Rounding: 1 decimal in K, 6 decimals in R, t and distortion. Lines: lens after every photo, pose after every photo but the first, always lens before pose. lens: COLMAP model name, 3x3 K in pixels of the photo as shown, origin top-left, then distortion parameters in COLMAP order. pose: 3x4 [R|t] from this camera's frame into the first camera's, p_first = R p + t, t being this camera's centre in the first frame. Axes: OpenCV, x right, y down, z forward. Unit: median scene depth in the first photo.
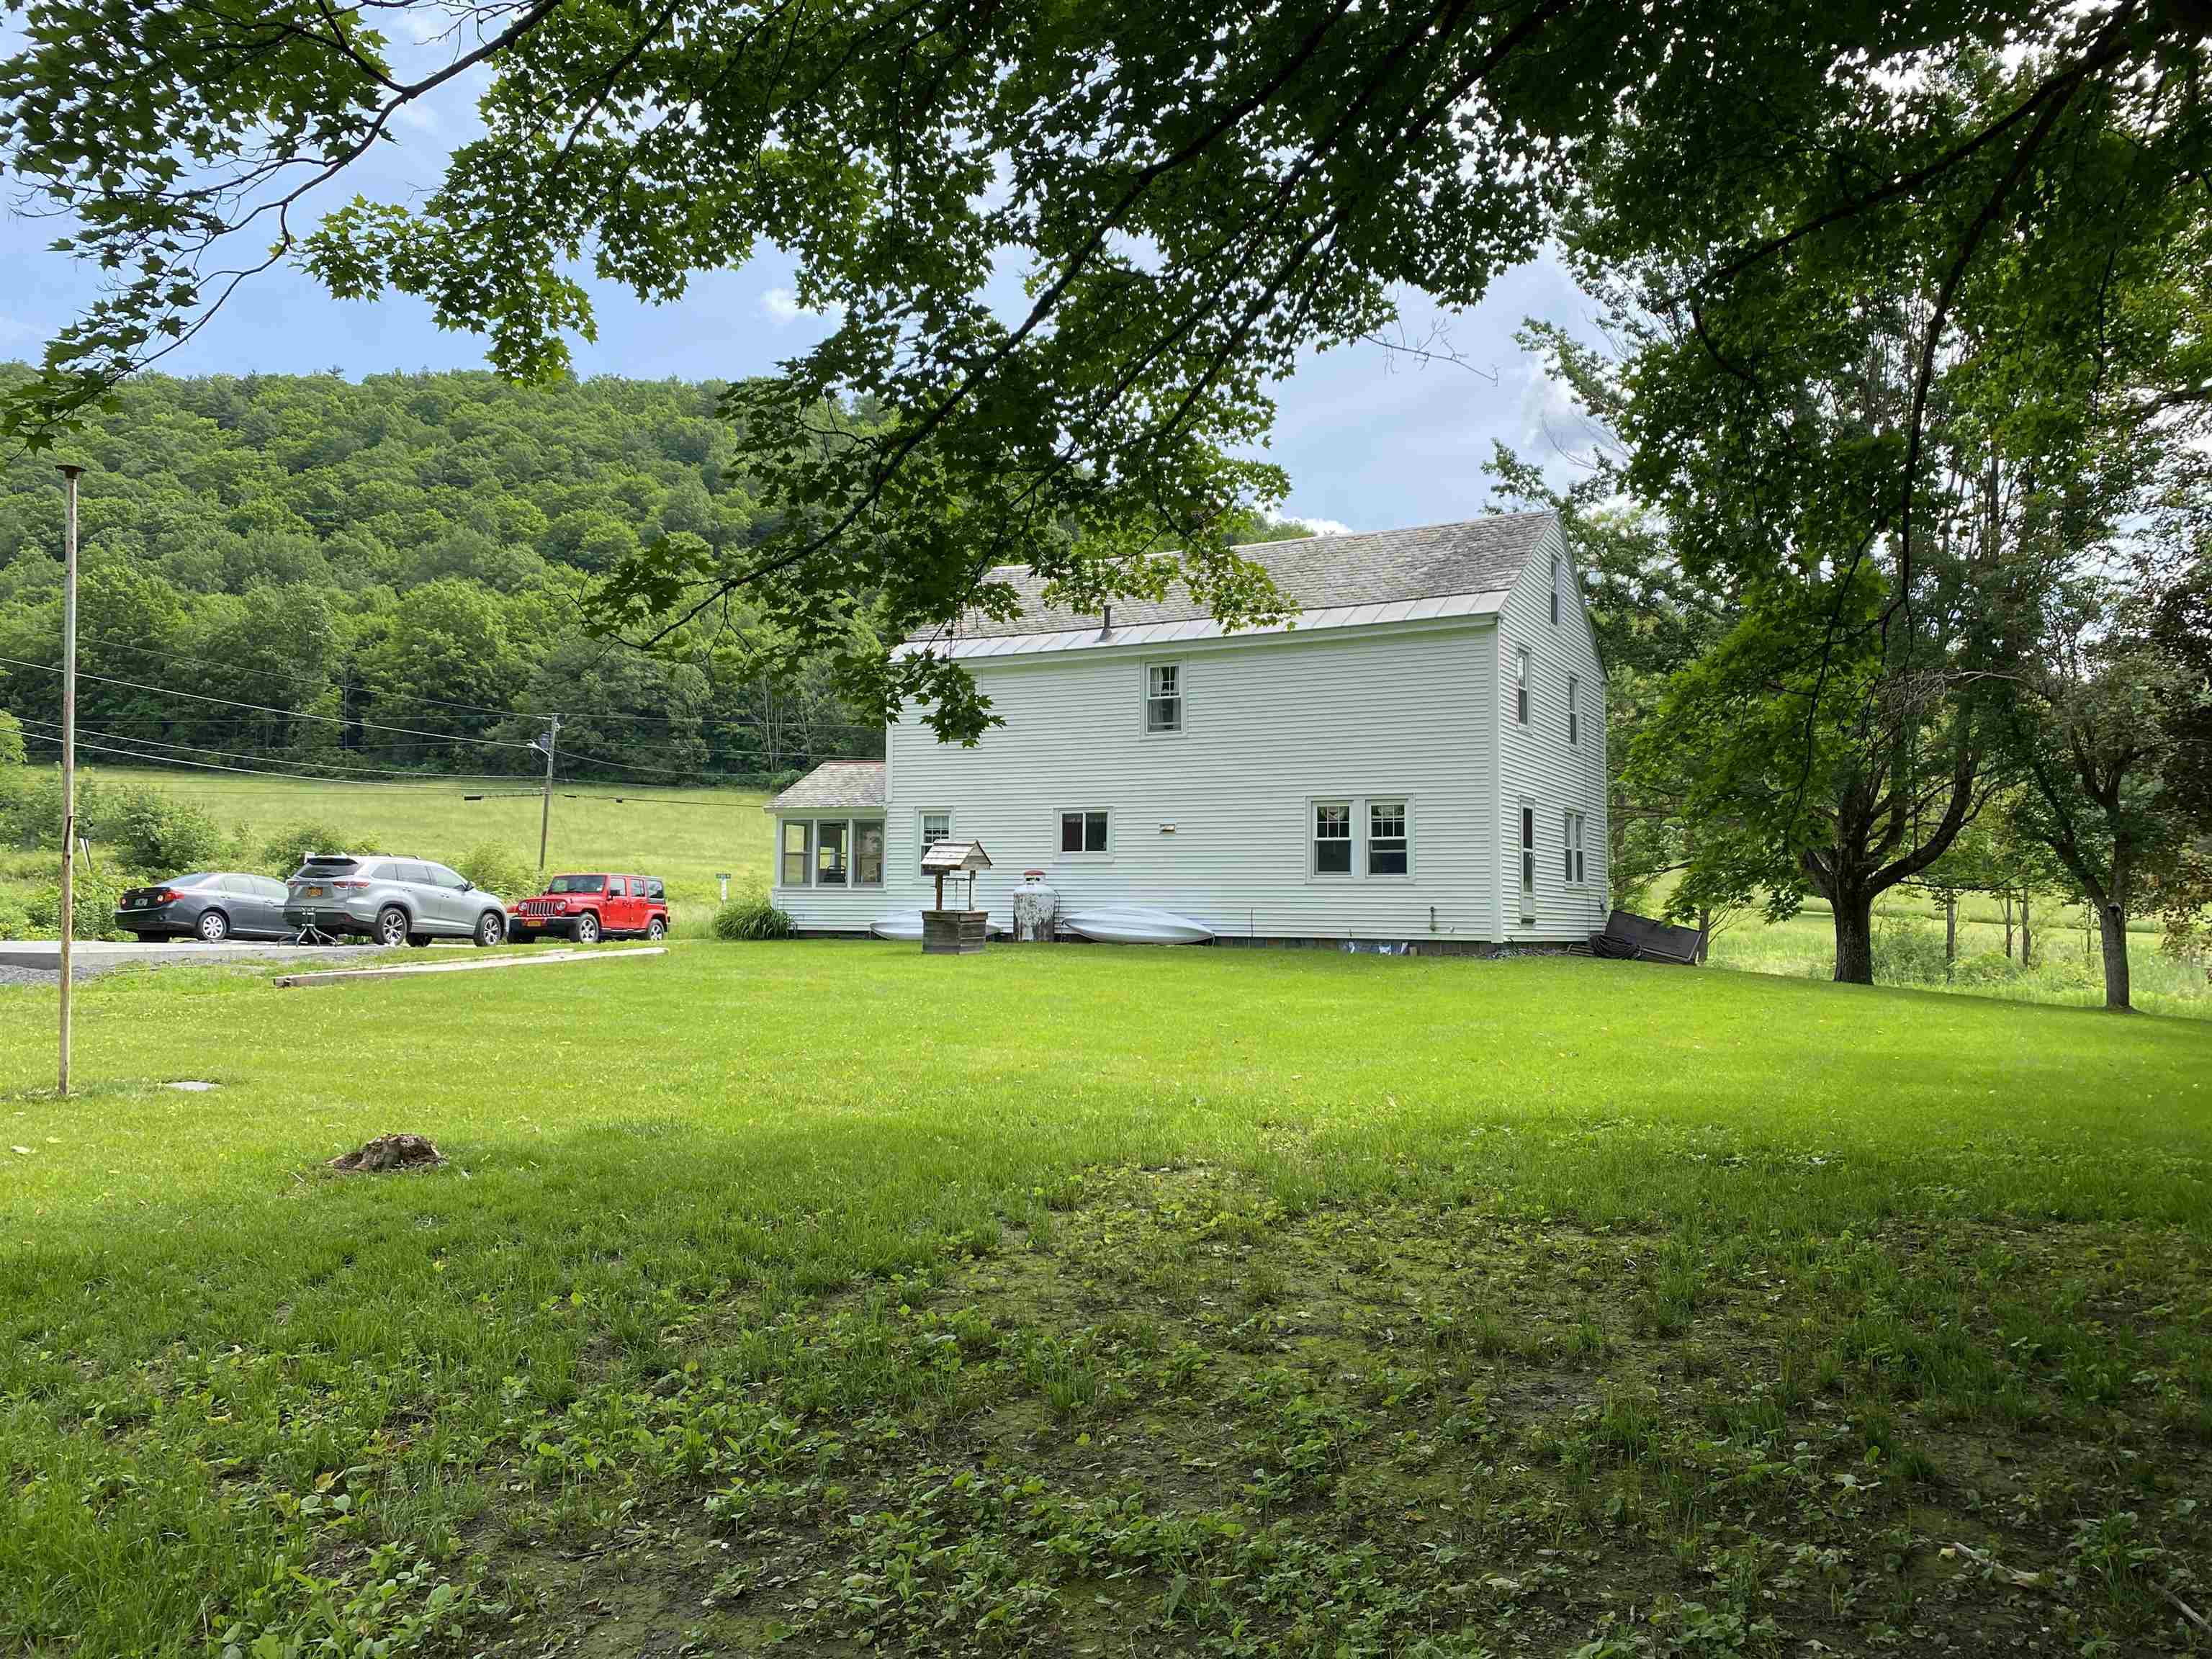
lens RADIAL K [[1678.1, 0, 1100.1], [0, 1678.1, 832.3], [0, 0, 1]] dist [0.036490, -0.031655]
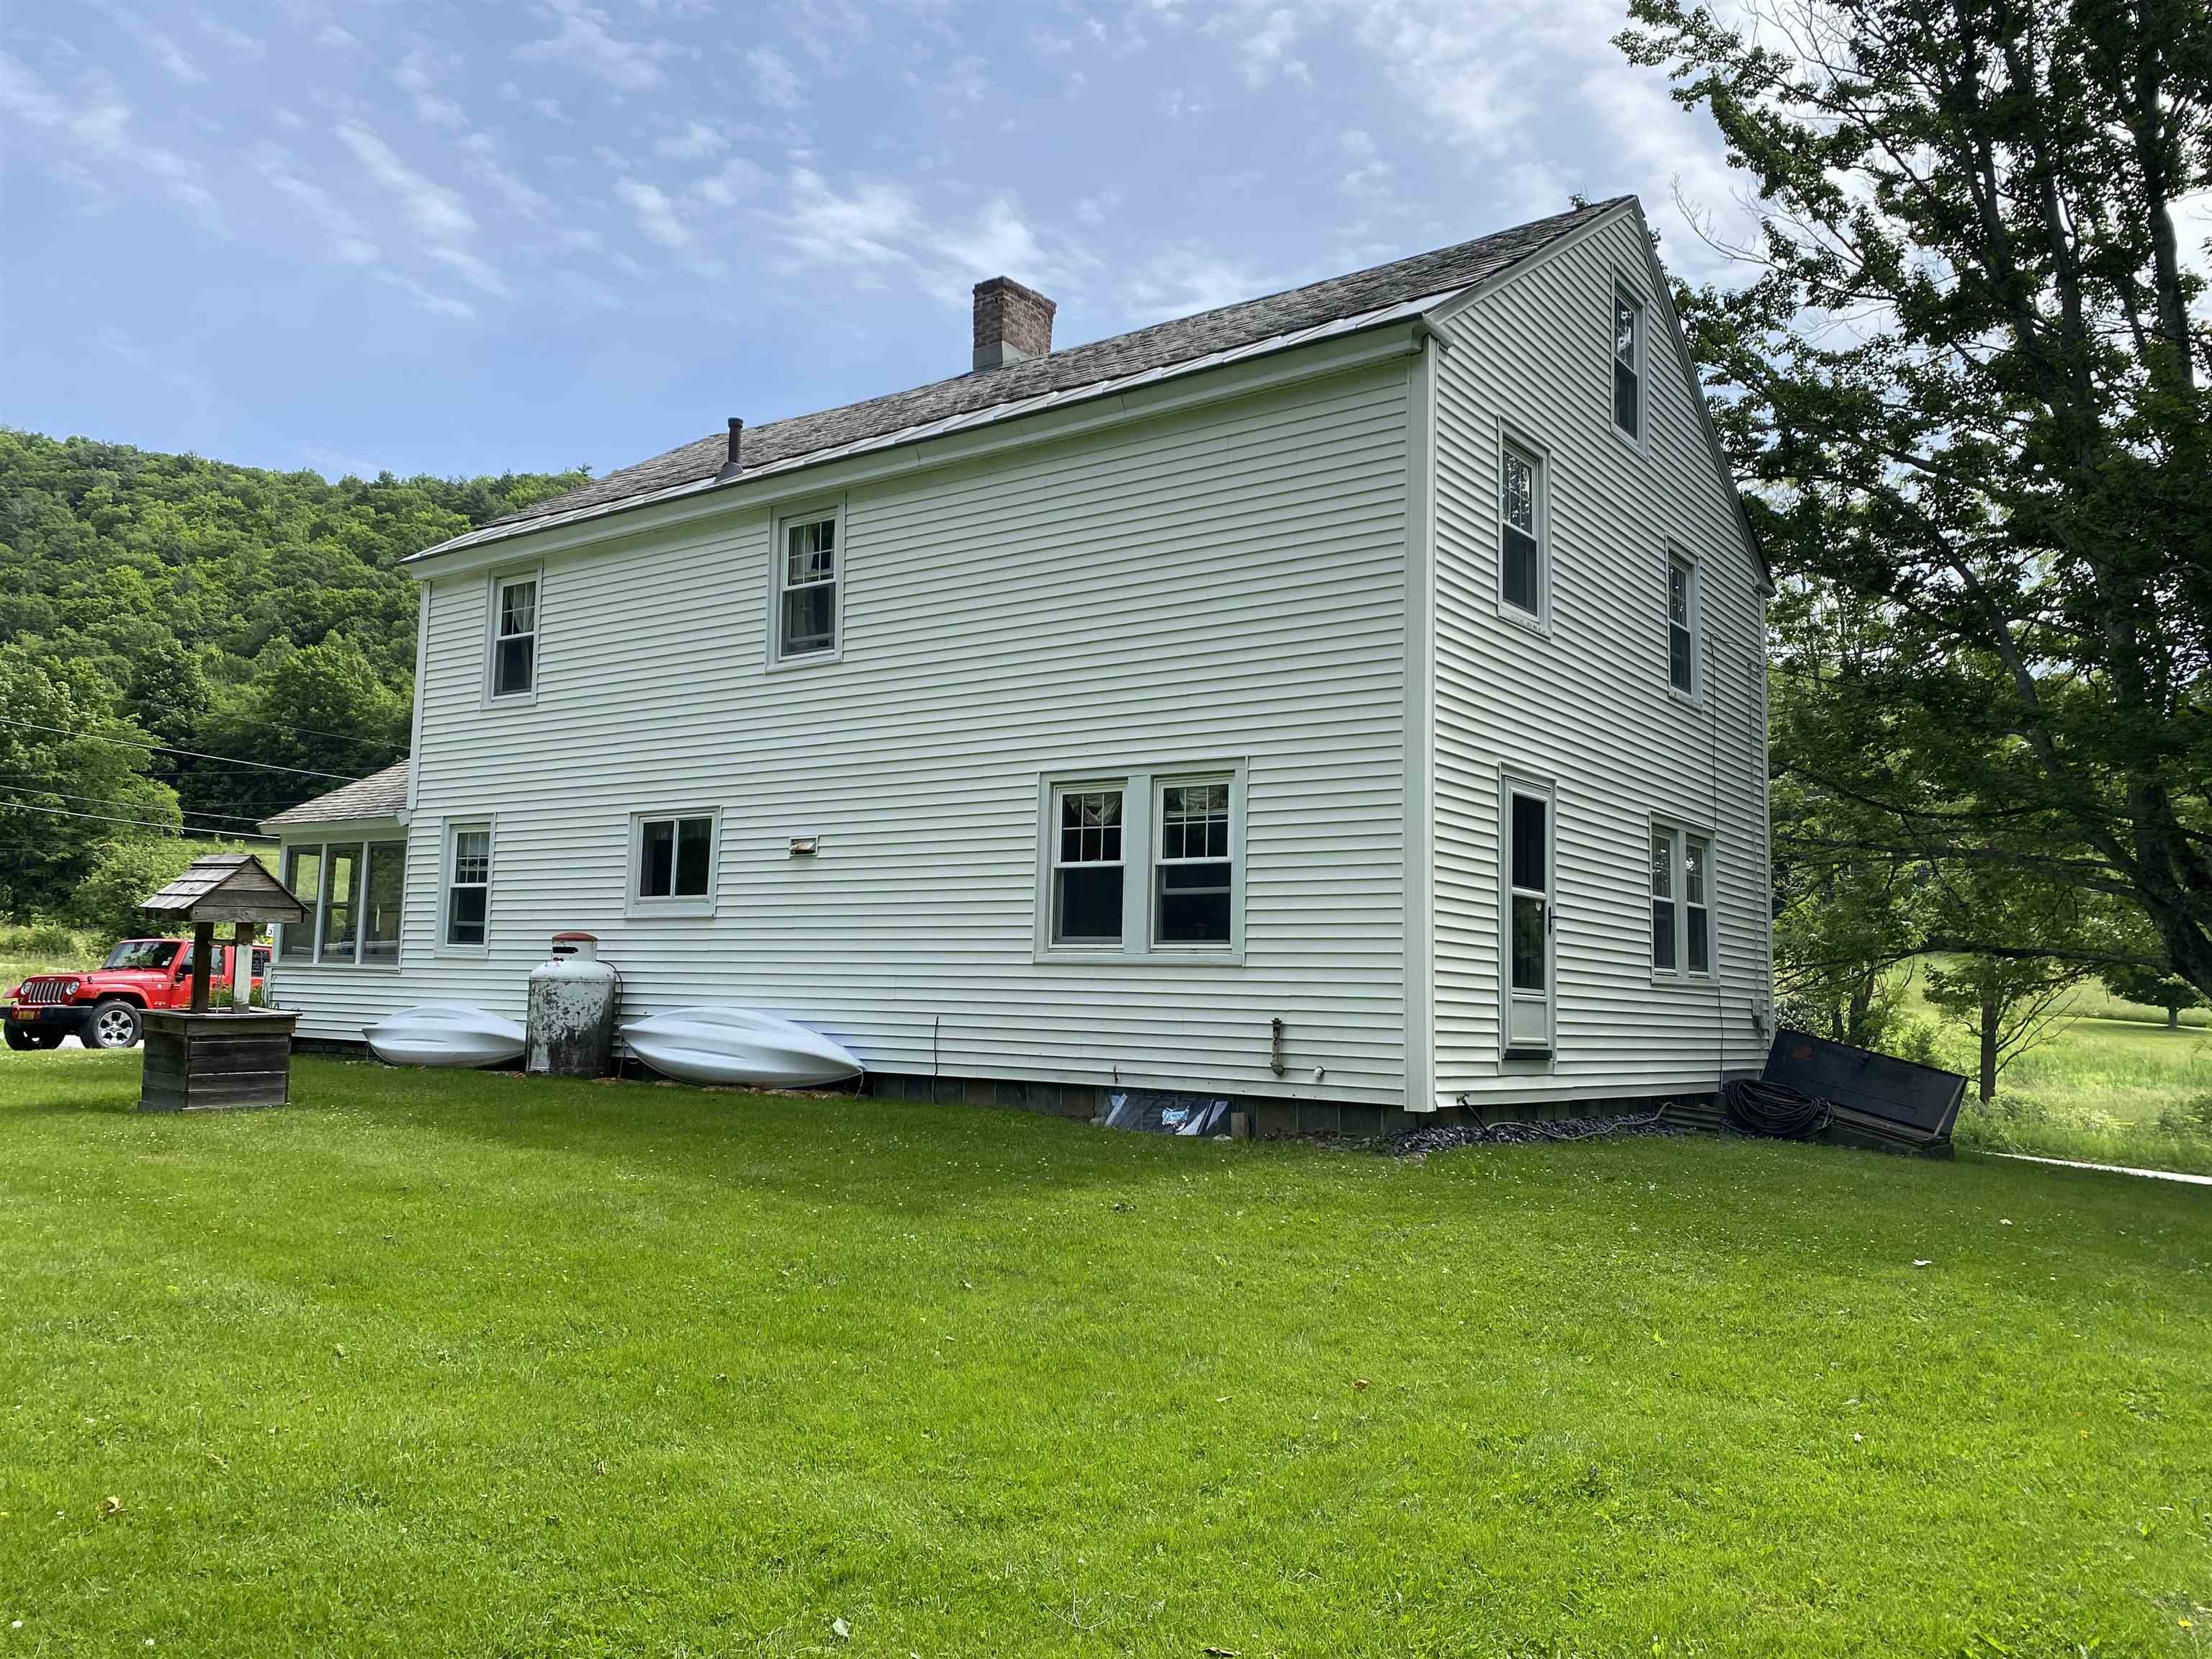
lens RADIAL K [[1678.1, 0, 1113.7], [0, 1678.1, 825.6], [0, 0, 1]] dist [0.036490, -0.031655]
pose [[0.990545, 0.002135, -0.137168, 0.194239], [-0.009991, 0.998346, -0.056611, 0.017985], [0.136820, 0.057446, 0.988929, 0.519476]]
